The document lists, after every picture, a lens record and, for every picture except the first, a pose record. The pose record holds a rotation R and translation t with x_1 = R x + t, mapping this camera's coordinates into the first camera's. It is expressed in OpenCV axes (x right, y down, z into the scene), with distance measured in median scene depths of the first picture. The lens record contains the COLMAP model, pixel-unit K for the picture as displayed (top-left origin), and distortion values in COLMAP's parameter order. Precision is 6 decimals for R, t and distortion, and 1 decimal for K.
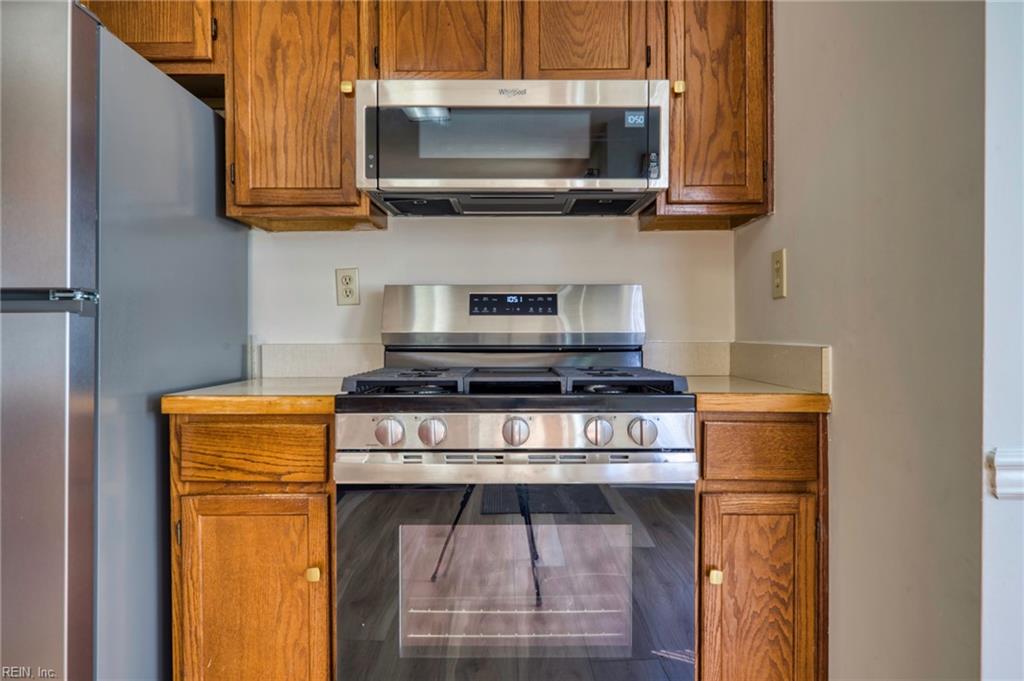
lens RADIAL K [[694.3, 0, 511.0], [0, 694.3, 340.5], [0, 0, 1]] dist [-0.002932, 0.001926]
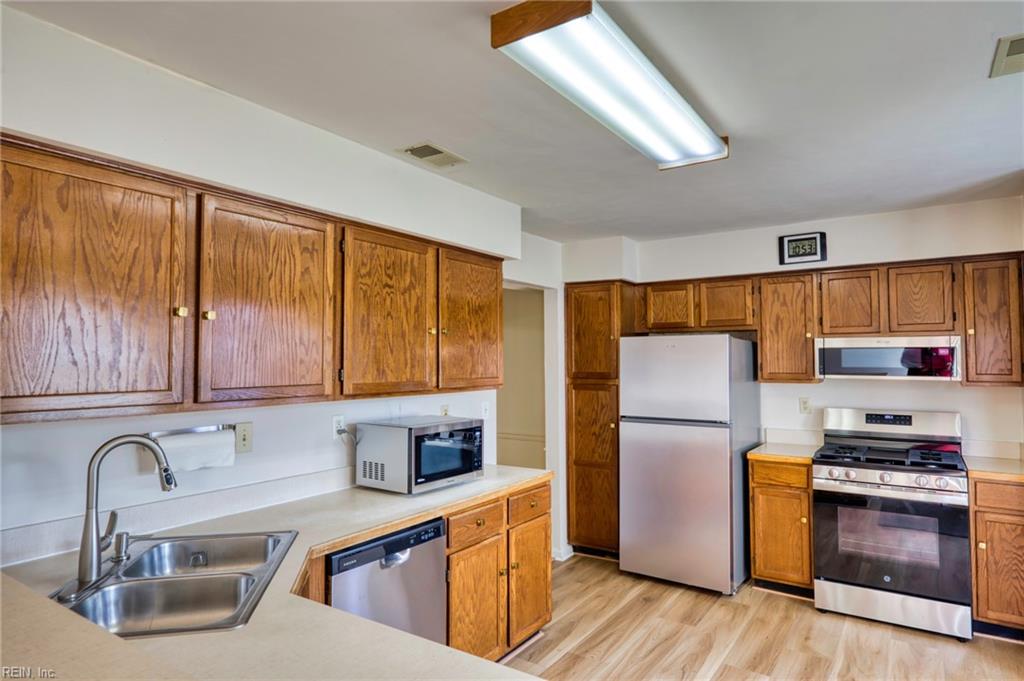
lens RADIAL K [[602.3, 0, 509.6], [0, 602.3, 340.0], [0, 0, 1]] dist [-0.000251, 0.003464]
pose [[0.823730, -0.020005, -0.566630, 0.133903], [-0.005597, 0.999042, -0.043409, -0.280894], [0.566955, 0.038929, 0.822828, -1.698493]]
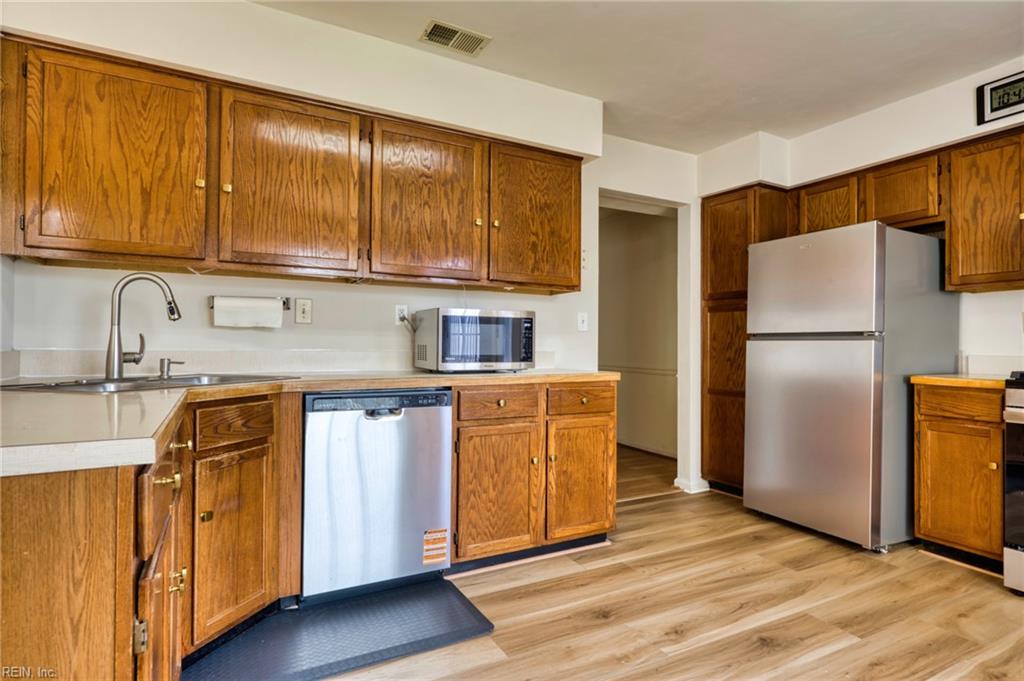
lens RADIAL K [[535.5, 0, 507.4], [0, 535.5, 339.5], [0, 0, 1]] dist [-0.008064, 0.004797]
pose [[0.464564, -0.001394, -0.885539, 0.436598], [-0.020150, 0.999723, -0.012145, 0.007740], [0.885310, 0.023486, 0.464407, -0.992384]]
